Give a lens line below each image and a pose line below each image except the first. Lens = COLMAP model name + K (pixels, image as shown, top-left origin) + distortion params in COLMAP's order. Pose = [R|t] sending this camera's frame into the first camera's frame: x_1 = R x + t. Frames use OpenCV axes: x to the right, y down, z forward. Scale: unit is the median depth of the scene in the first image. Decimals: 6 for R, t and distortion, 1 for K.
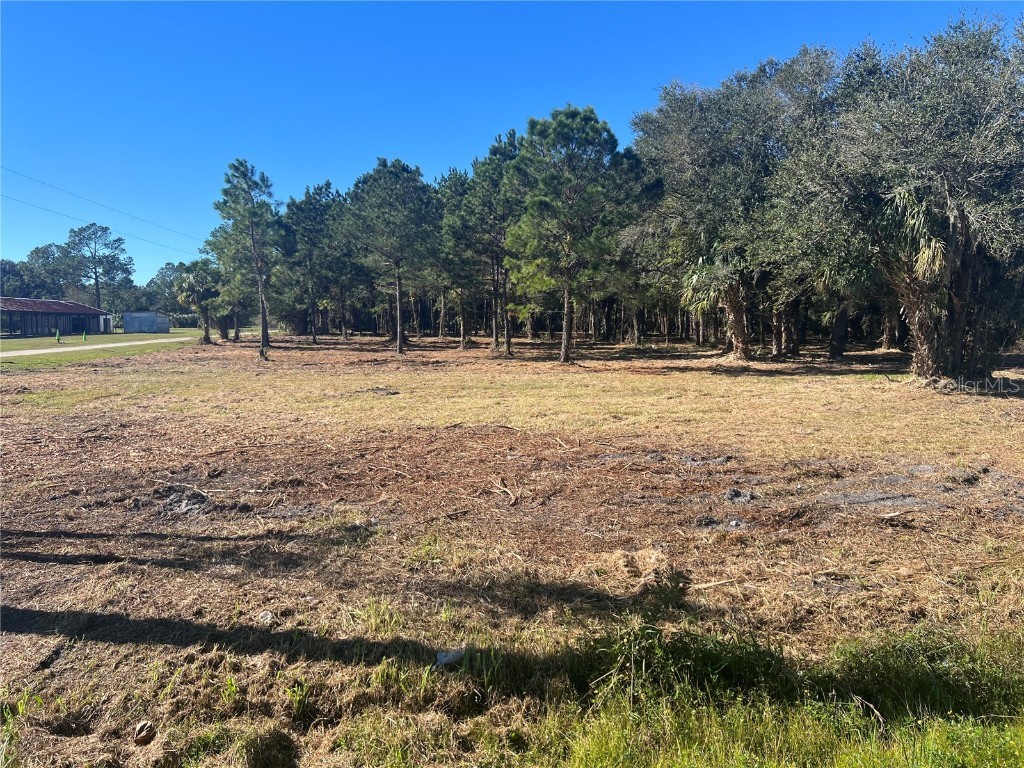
lens RADIAL K [[761.3, 0, 507.4], [0, 761.3, 386.6], [0, 0, 1]] dist [0.068798, -0.087122]
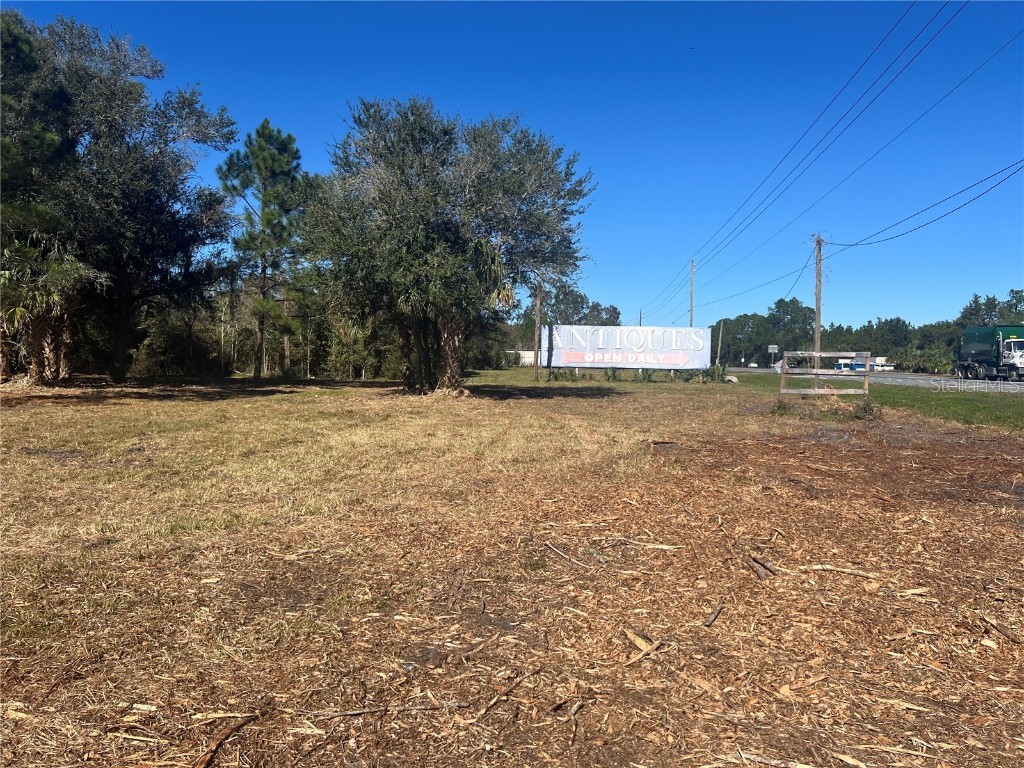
lens RADIAL K [[761.3, 0, 507.4], [0, 761.3, 386.6], [0, 0, 1]] dist [0.068798, -0.087122]
pose [[0.211654, -0.029716, 0.976893, -0.123756], [0.060572, 0.998015, 0.017235, -0.006242], [-0.975466, 0.055525, 0.213034, 0.128626]]
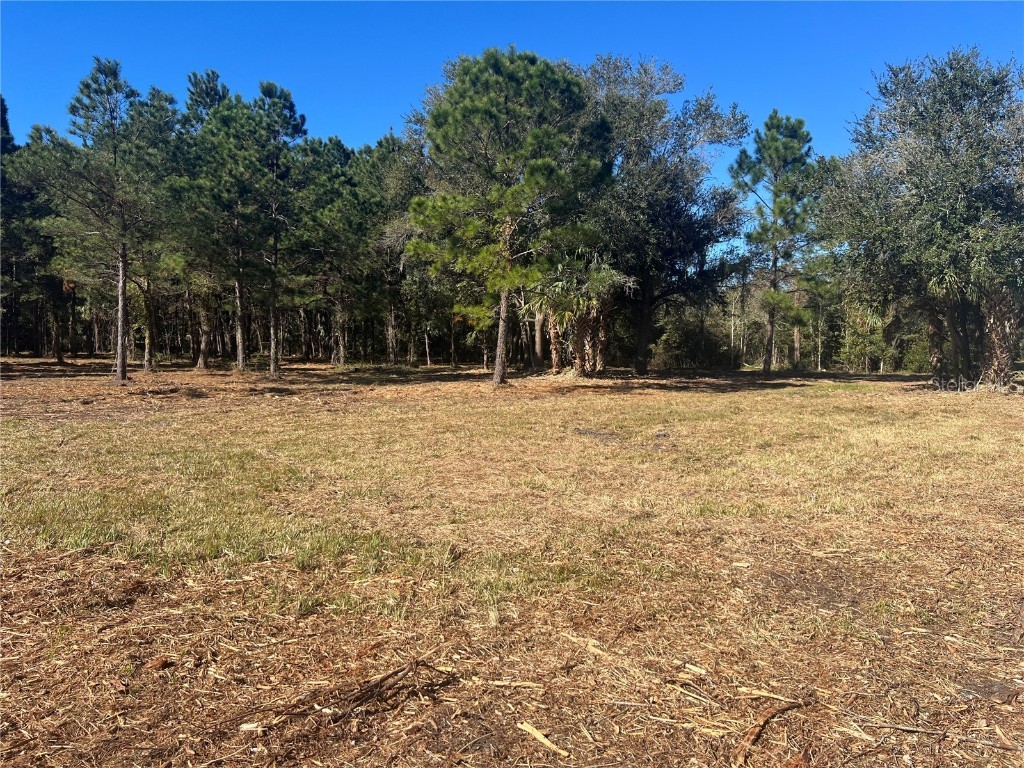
lens RADIAL K [[761.3, 0, 507.4], [0, 761.3, 386.6], [0, 0, 1]] dist [0.068798, -0.087122]
pose [[0.748770, -0.031387, 0.662086, -0.126429], [0.050449, 0.998679, -0.009710, -0.006413], [-0.660907, 0.040672, 0.749365, 0.130194]]
